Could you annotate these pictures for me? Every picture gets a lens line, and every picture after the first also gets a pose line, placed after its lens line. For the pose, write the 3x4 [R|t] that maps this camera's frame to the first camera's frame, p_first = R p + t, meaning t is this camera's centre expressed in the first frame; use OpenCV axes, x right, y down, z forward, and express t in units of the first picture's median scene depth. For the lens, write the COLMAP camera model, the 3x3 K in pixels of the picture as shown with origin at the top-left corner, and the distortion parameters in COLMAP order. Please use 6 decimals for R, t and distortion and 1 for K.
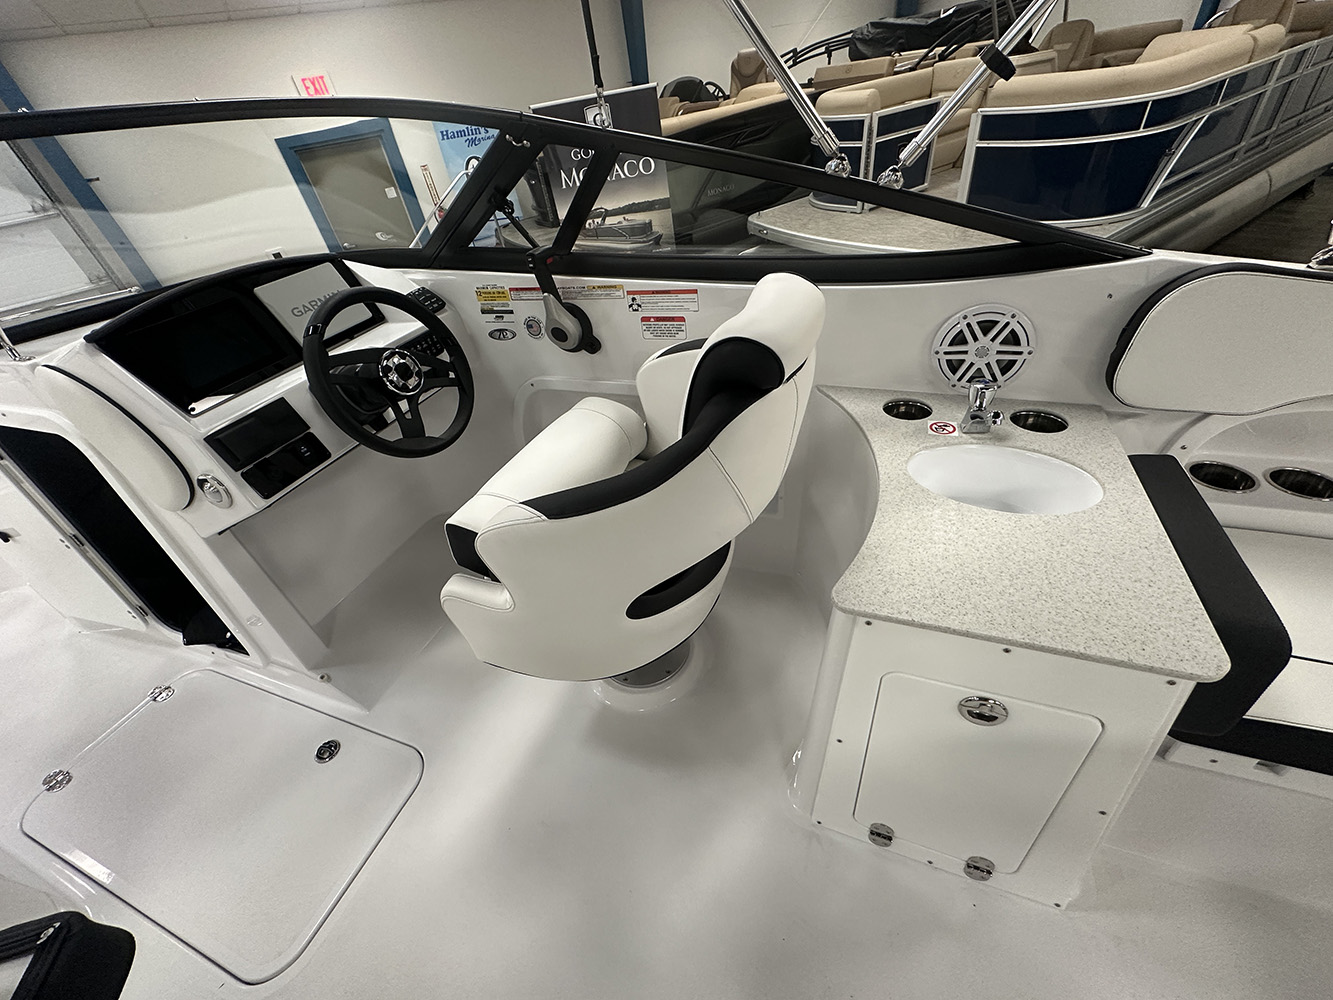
lens RADIAL K [[532.4, 0, 667.7], [0, 532.4, 495.3], [0, 0, 1]] dist [-0.000893, -0.000569]
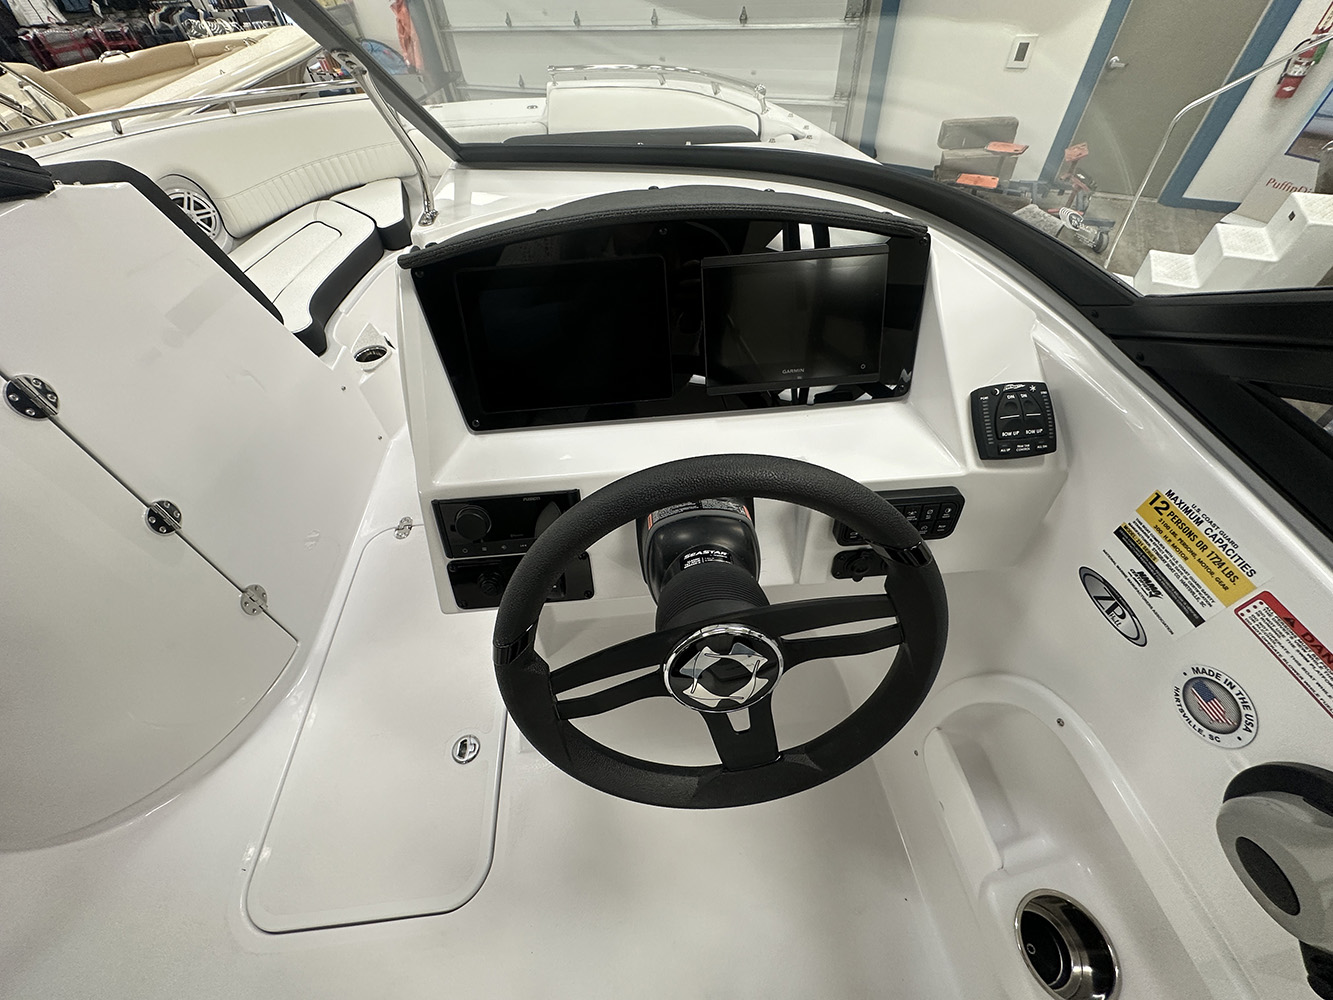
lens RADIAL K [[532.4, 0, 667.7], [0, 532.4, 495.3], [0, 0, 1]] dist [-0.000893, -0.000569]
pose [[0.445121, 0.731186, -0.516946, -0.319892], [-0.556084, 0.678194, 0.480440, -0.367557], [0.701882, 0.073612, 0.708480, 0.537527]]
